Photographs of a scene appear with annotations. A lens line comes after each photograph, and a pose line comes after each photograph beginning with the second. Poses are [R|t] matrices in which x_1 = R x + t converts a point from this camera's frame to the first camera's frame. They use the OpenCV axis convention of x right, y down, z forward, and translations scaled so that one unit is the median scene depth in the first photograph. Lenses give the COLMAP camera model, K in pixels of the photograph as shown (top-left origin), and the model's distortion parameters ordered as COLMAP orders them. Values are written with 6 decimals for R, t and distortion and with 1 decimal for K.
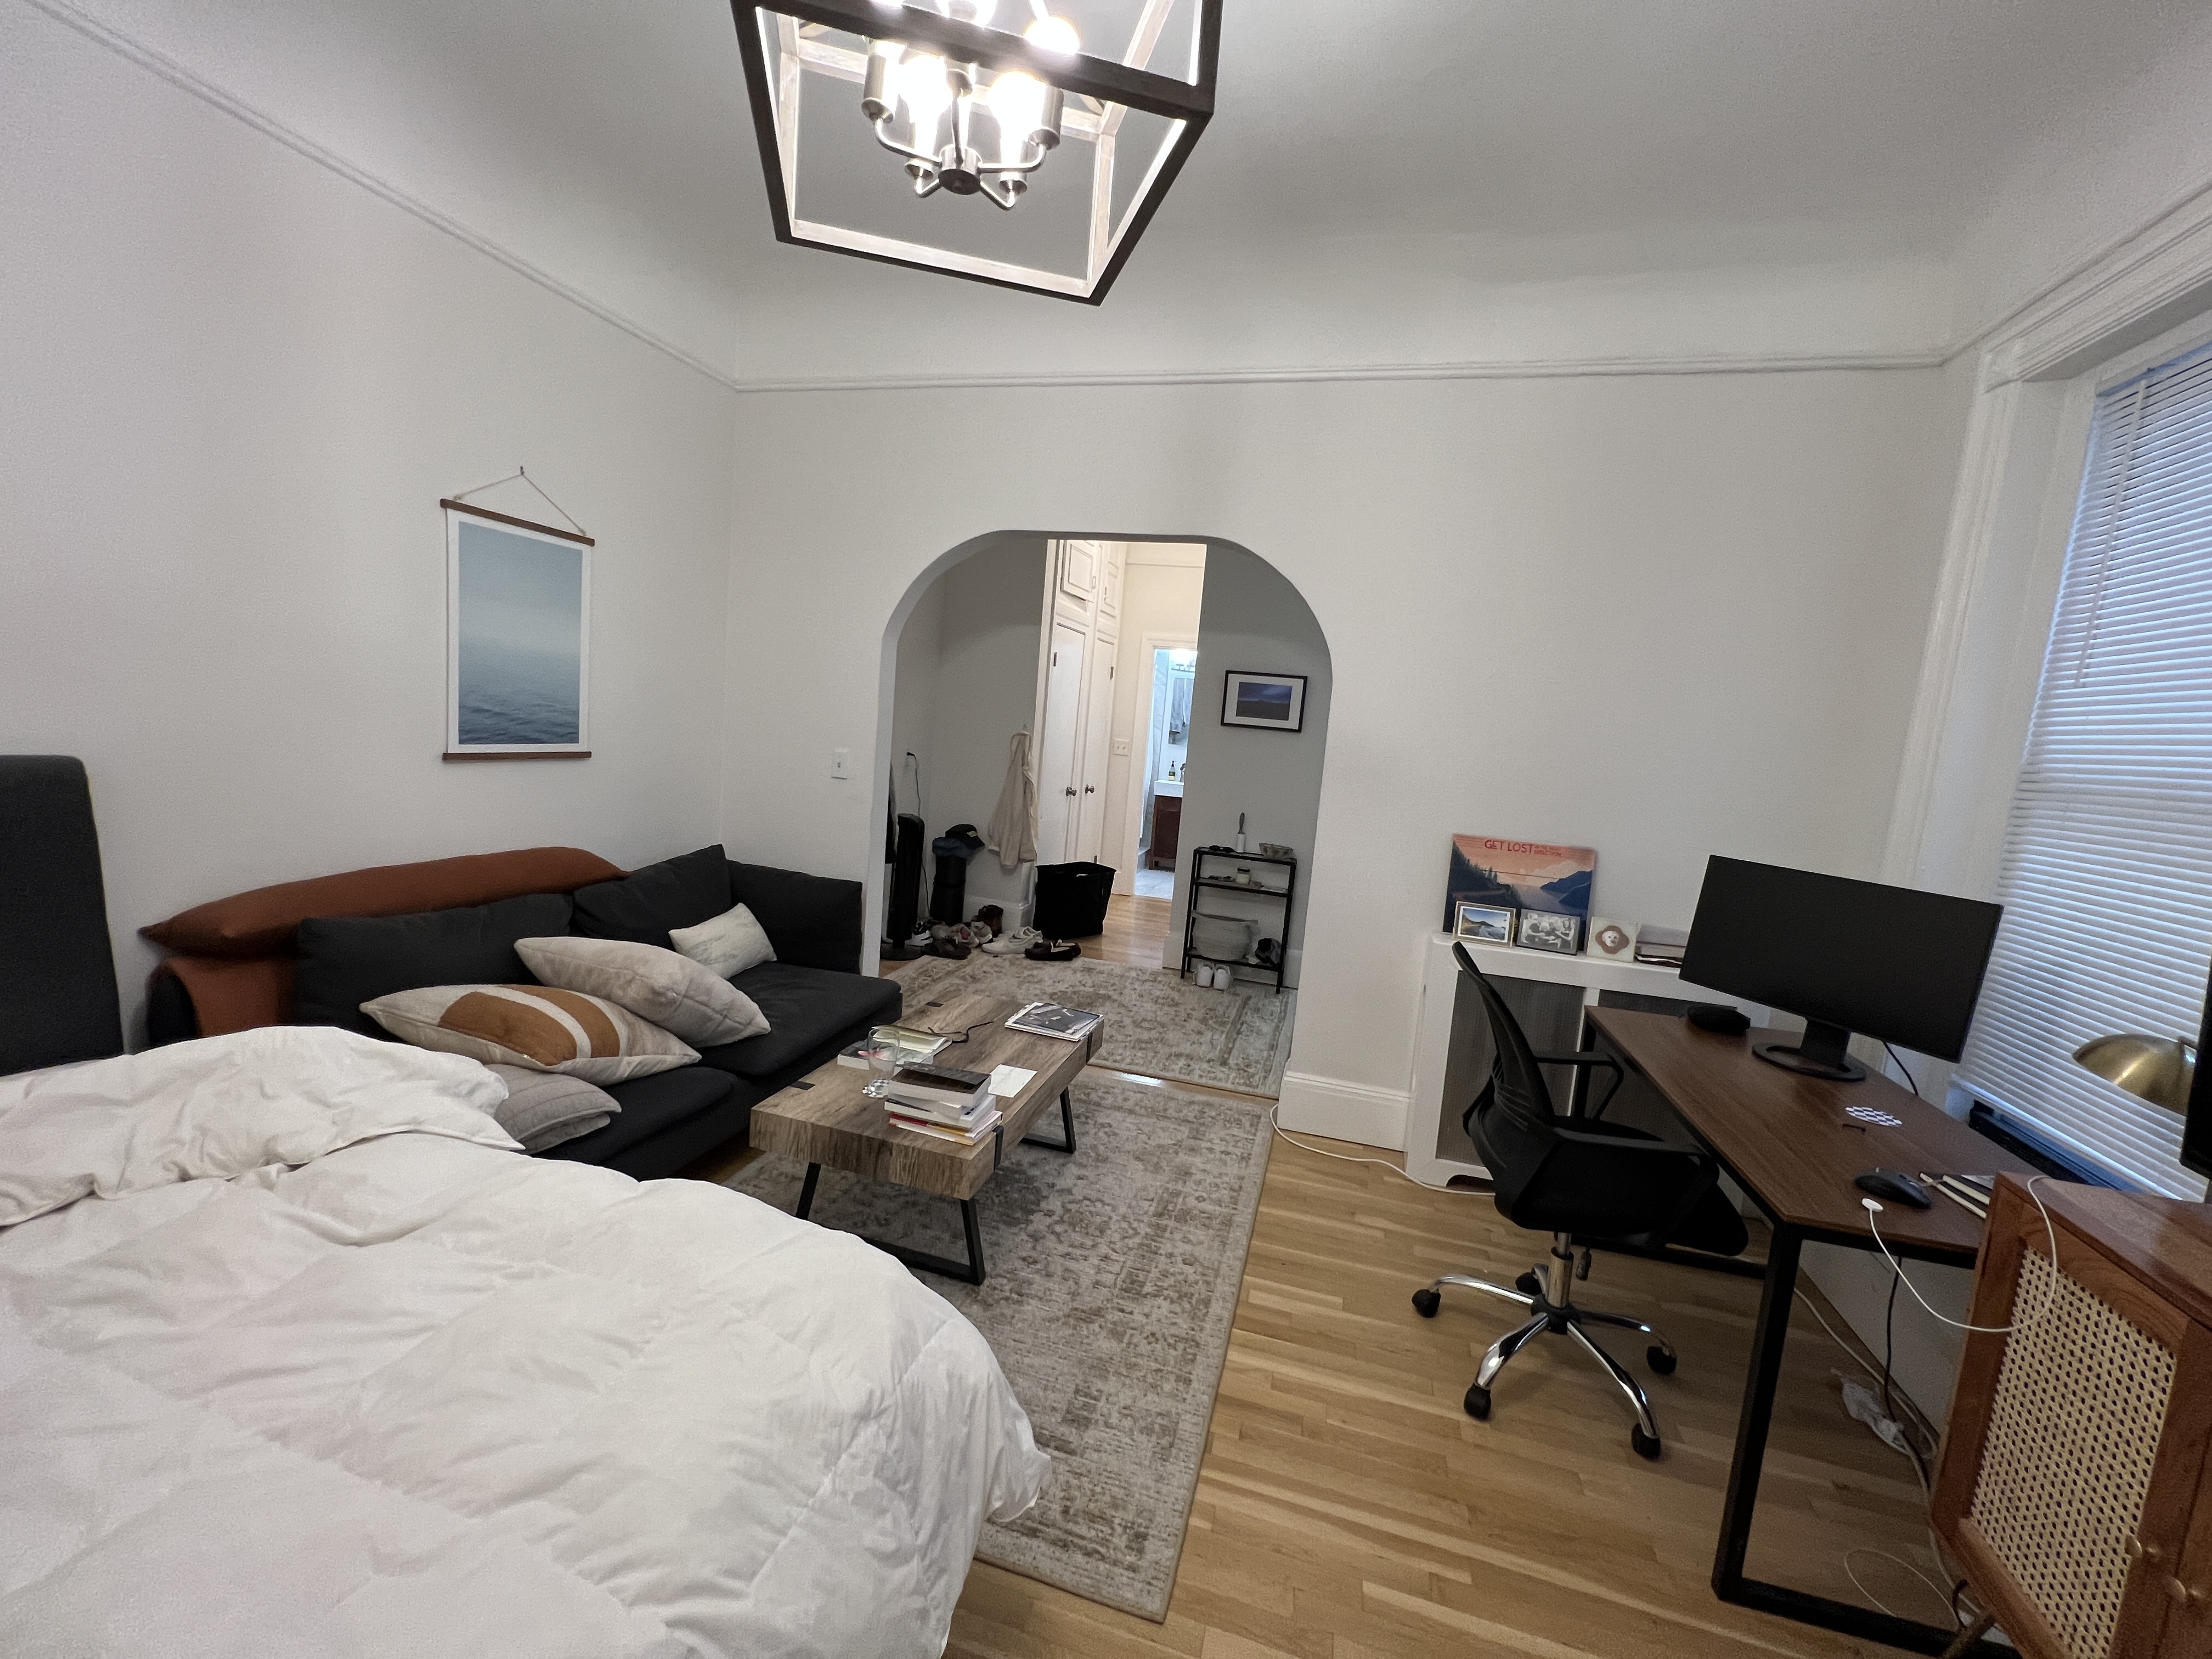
lens RADIAL K [[889.6, 0, 1099.6], [0, 889.6, 829.4], [0, 0, 1]] dist [-0.003588, 0.000095]
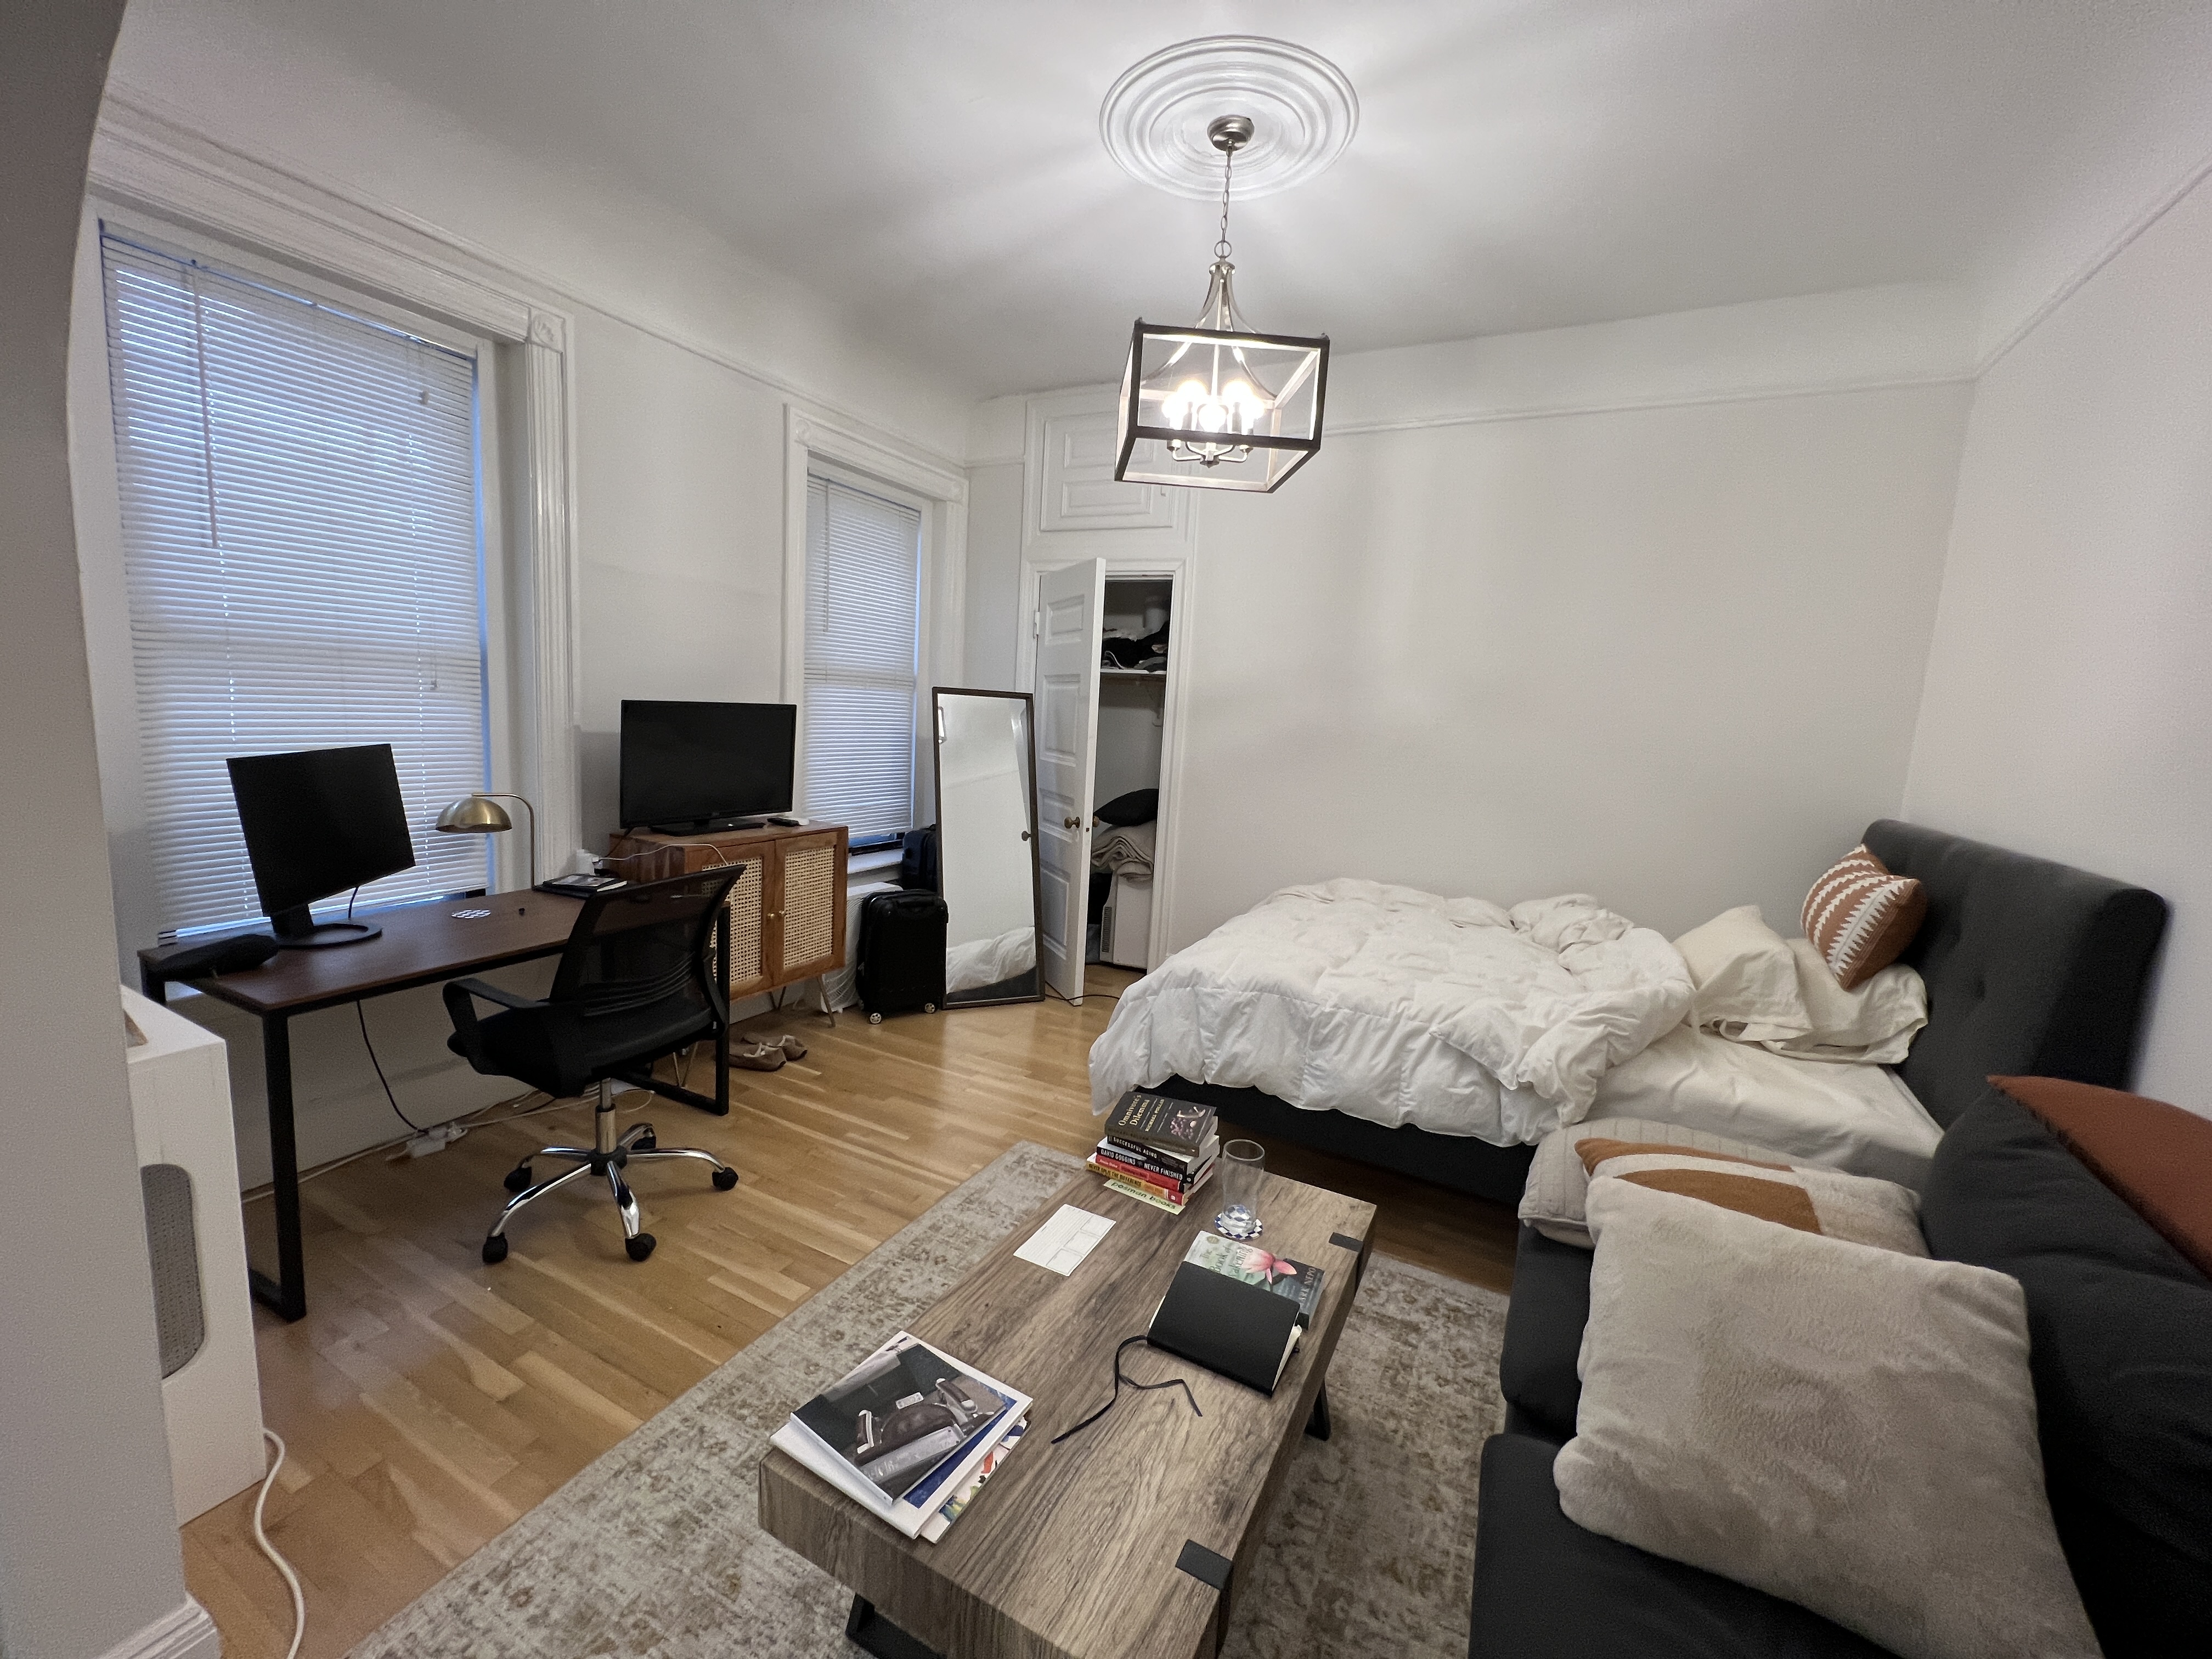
lens RADIAL K [[888.0, 0, 1092.0], [0, 888.0, 824.2], [0, 0, 1]] dist [-0.002647, -0.000019]
pose [[-0.969237, -0.164079, 0.183459, -0.098159], [-0.109994, 0.955560, 0.273507, -0.105165], [-0.220183, 0.244914, -0.944212, 0.780702]]
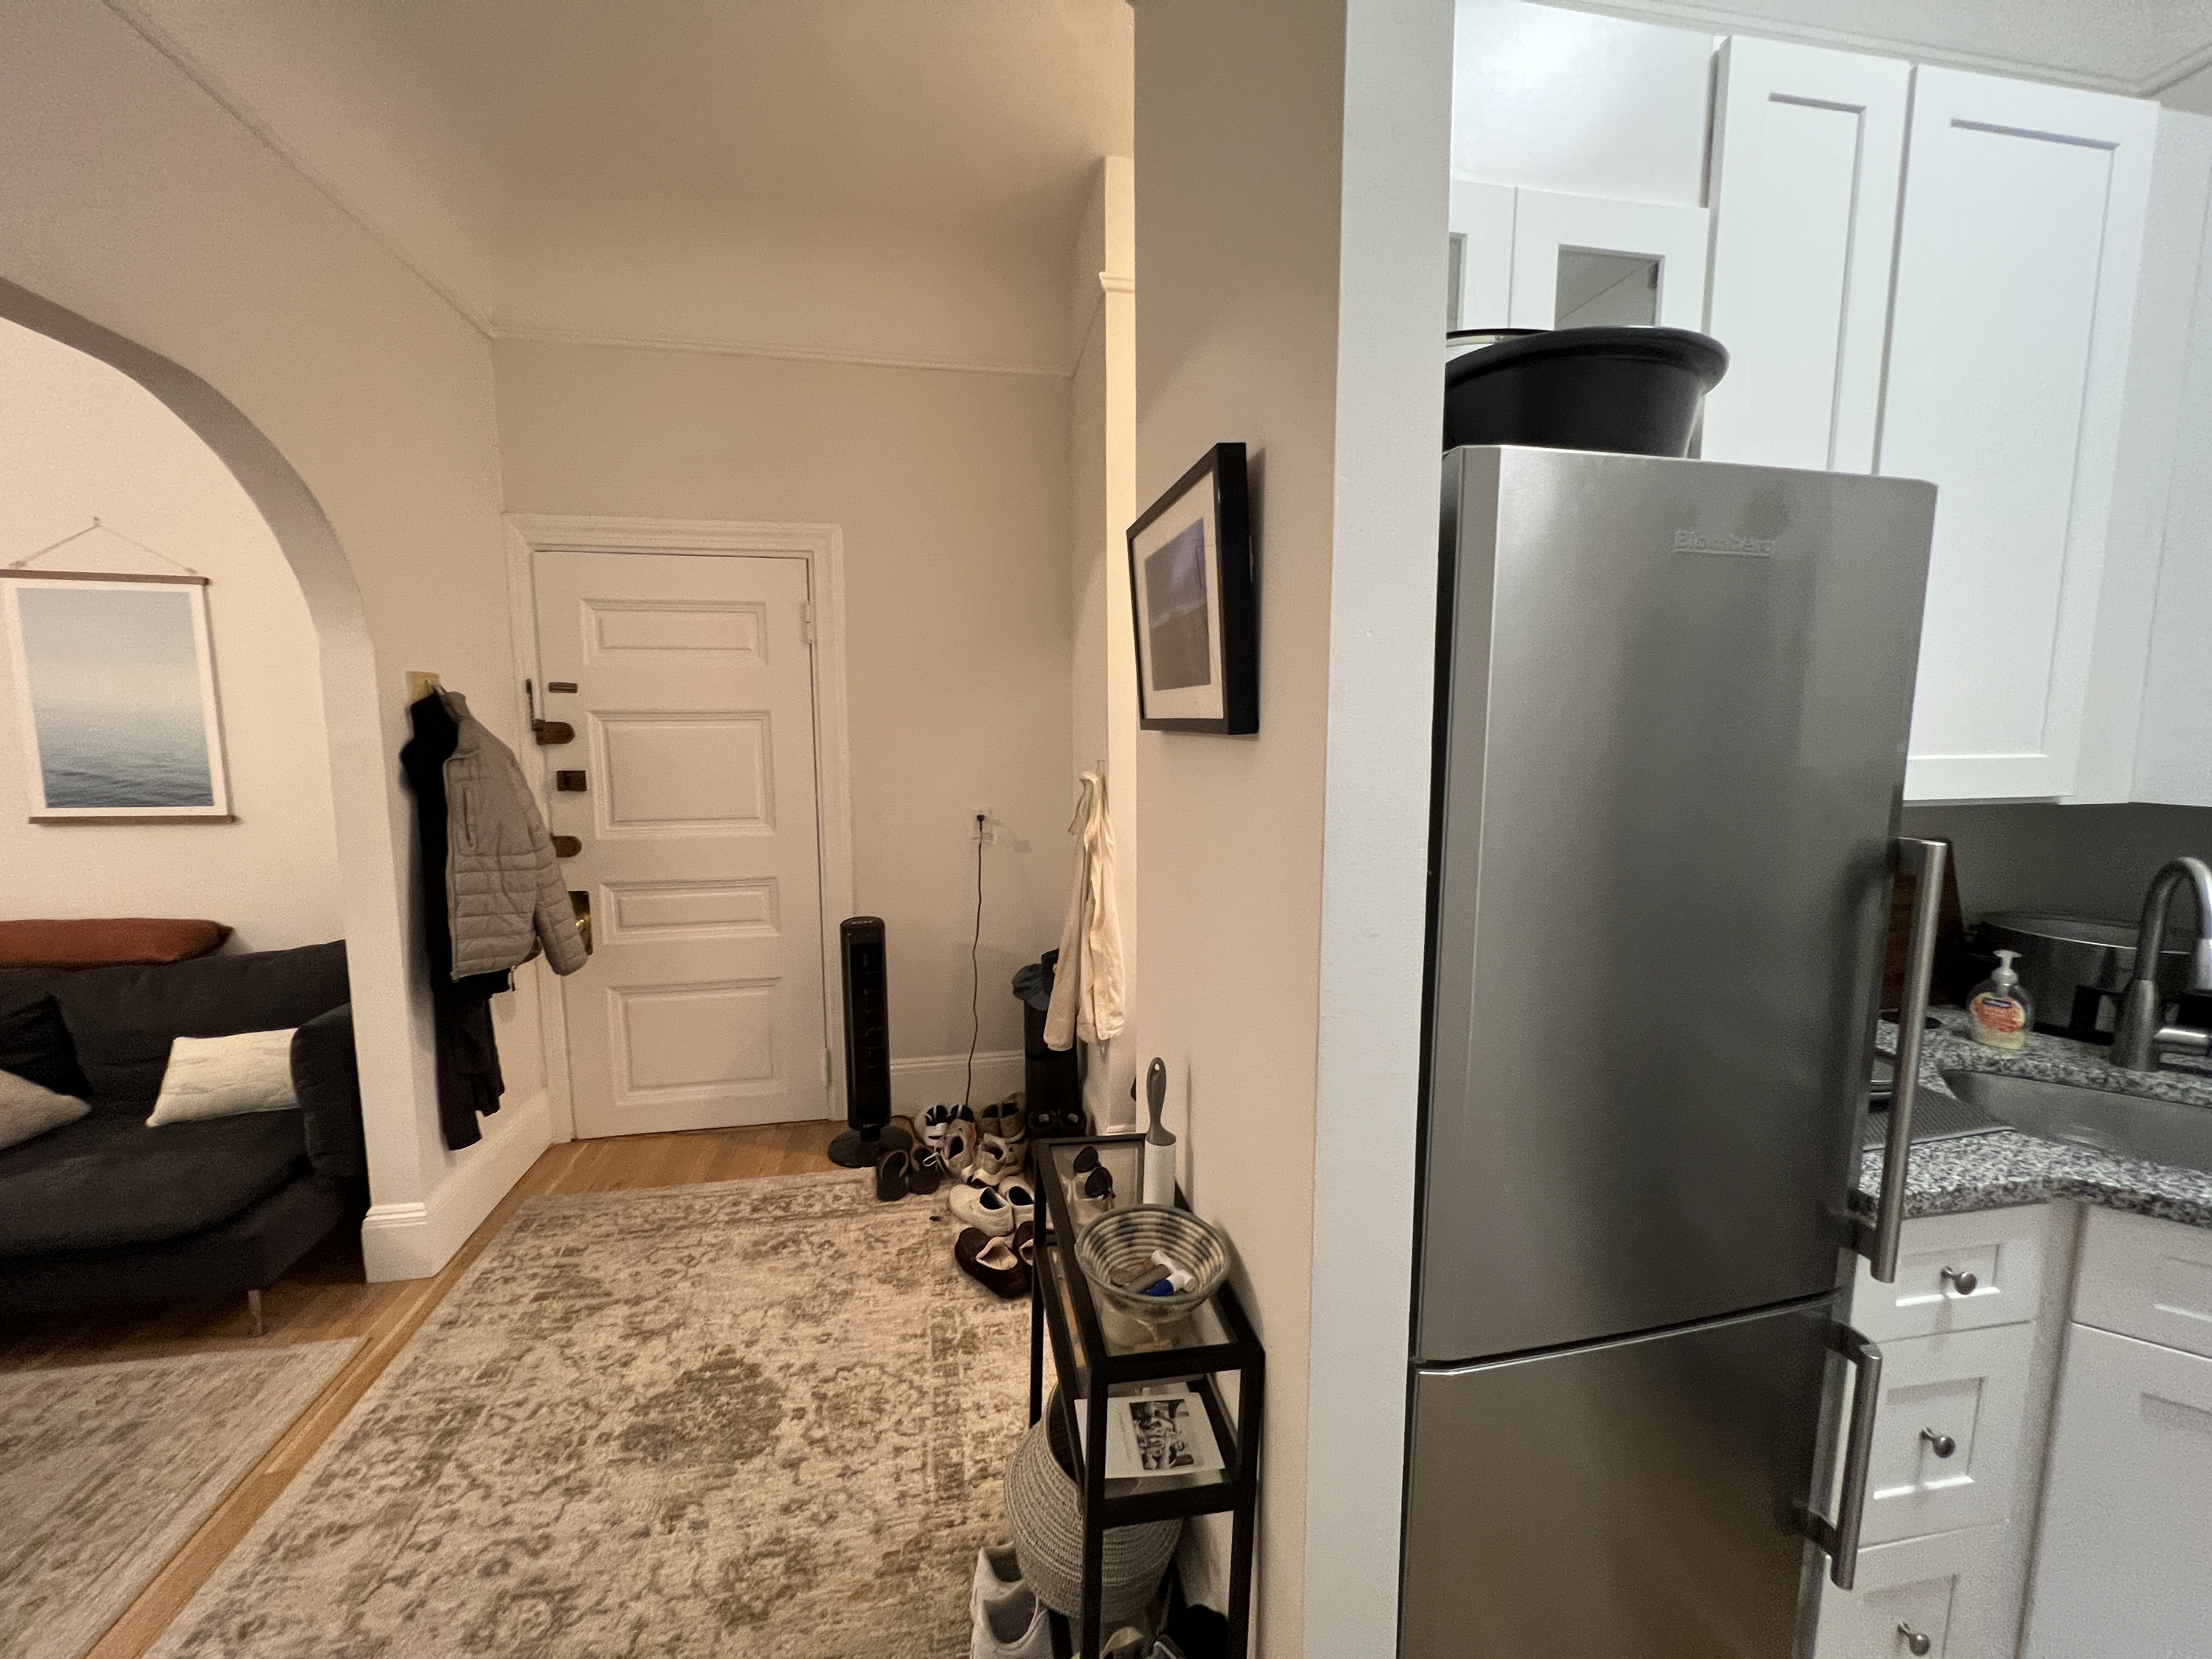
lens RADIAL K [[888.0, 0, 1097.7], [0, 888.0, 822.5], [0, 0, 1]] dist [-0.002647, -0.000019]
pose [[0.449854, 0.015706, -0.892964, 0.388772], [-0.077013, 0.996803, -0.021265, -0.081702], [0.889775, 0.078336, 0.449625, 0.875736]]
